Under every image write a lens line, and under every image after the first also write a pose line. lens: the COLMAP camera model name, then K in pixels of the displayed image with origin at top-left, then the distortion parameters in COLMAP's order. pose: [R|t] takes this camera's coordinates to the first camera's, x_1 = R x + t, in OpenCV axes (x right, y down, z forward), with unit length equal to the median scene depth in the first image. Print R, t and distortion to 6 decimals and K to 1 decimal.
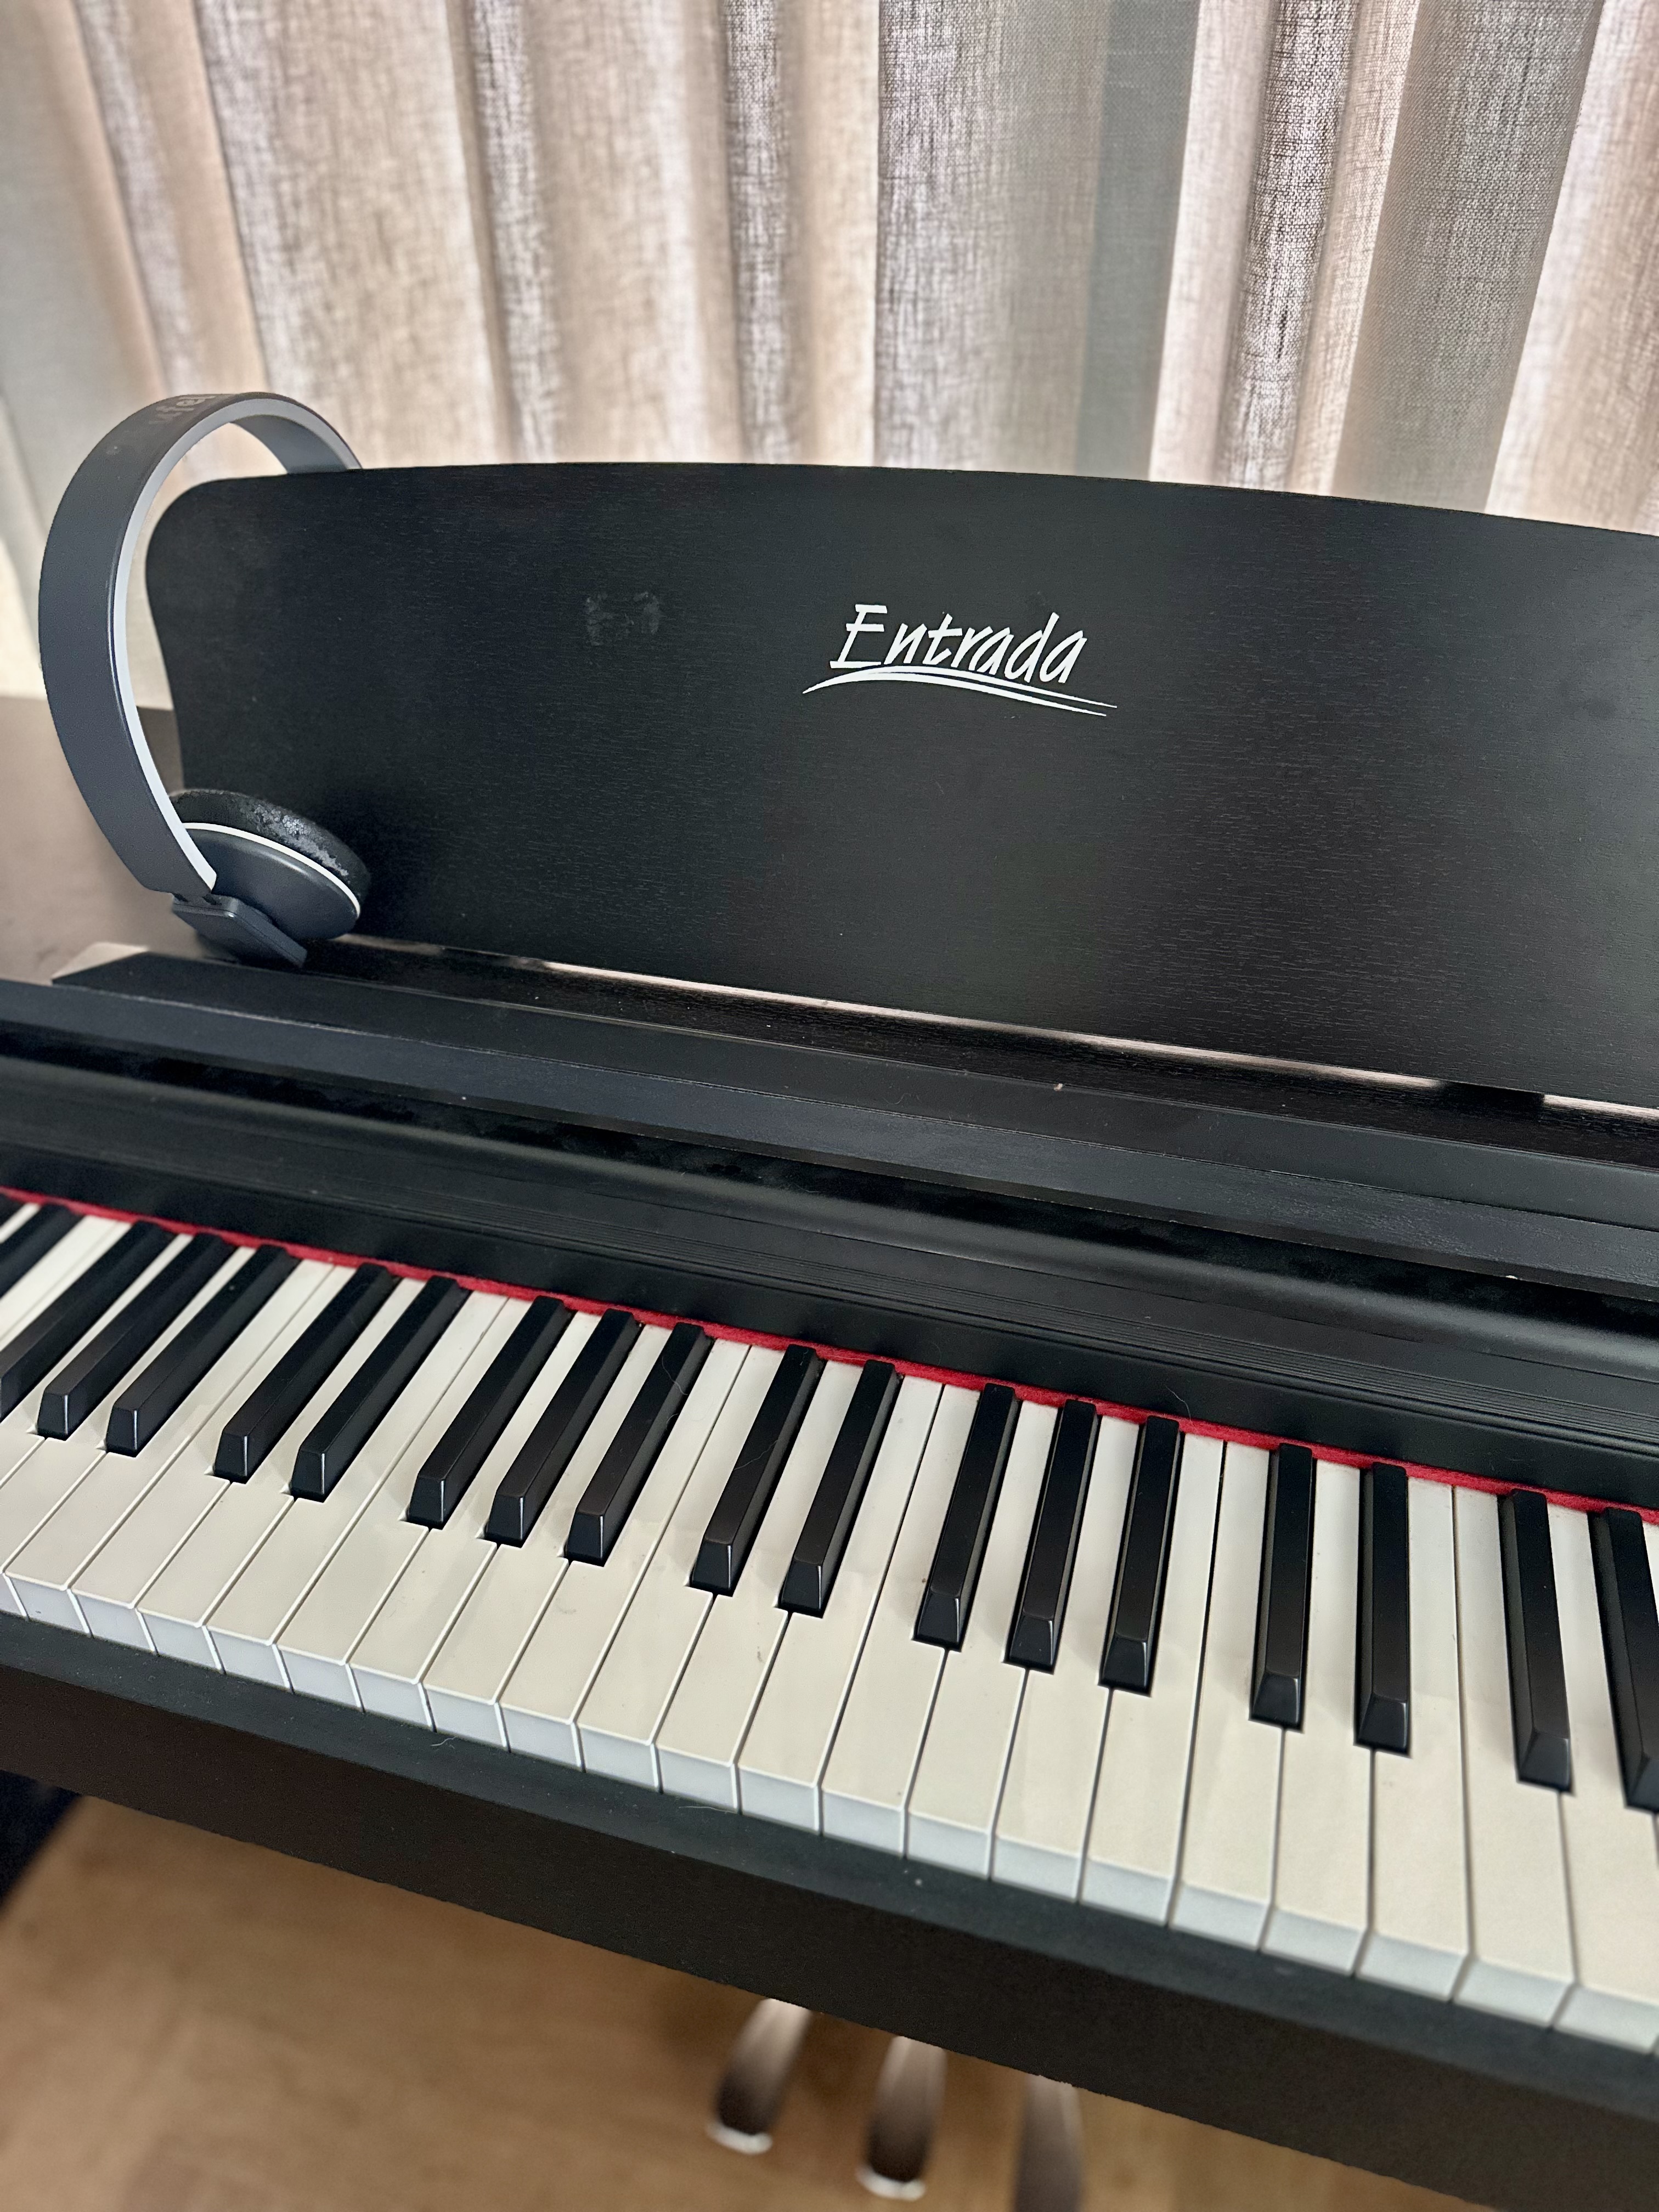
lens RADIAL K [[1548.4, 0, 829.5], [0, 1548.4, 1106.0], [0, 0, 1]] dist [0.035868, -0.063029]
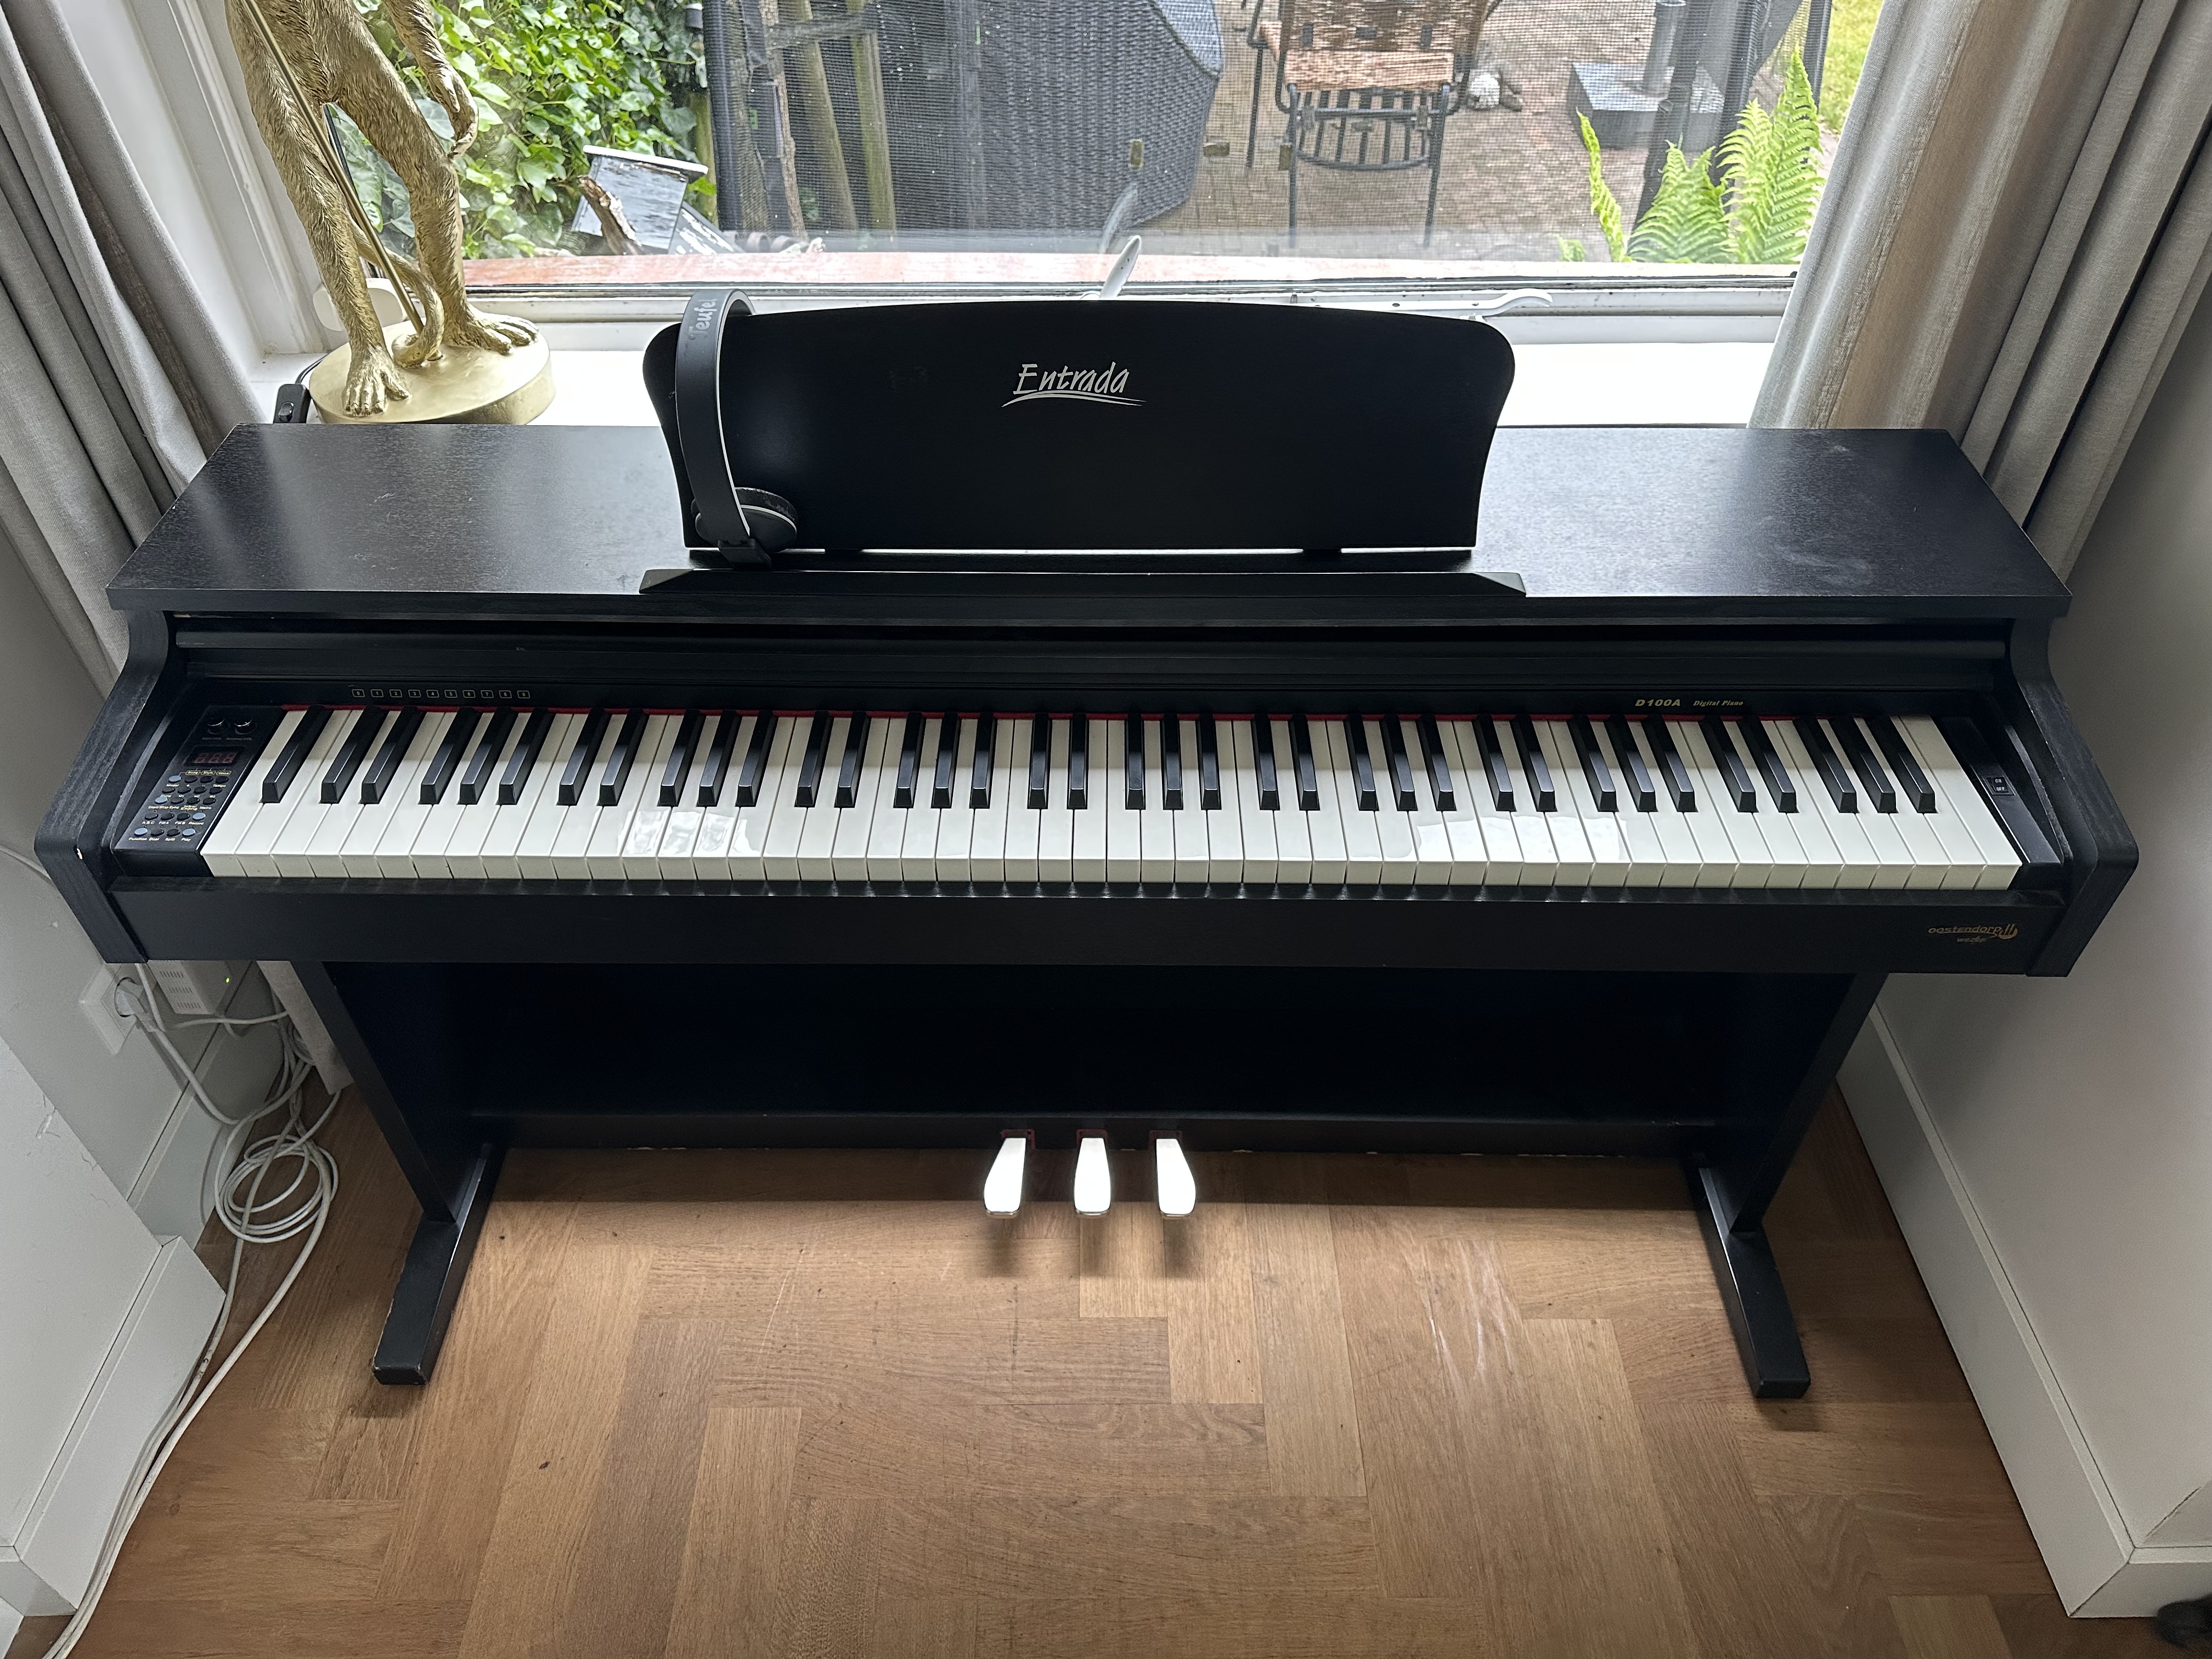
lens RADIAL K [[1548.4, 0, 1093.2], [0, 1548.4, 831.1], [0, 0, 1]] dist [0.035868, -0.063029]
pose [[0.962752, -0.172182, 0.208475, -0.455641], [0.145186, 0.979646, 0.138621, 0.031590], [-0.228099, -0.103190, 0.968154, -1.204299]]
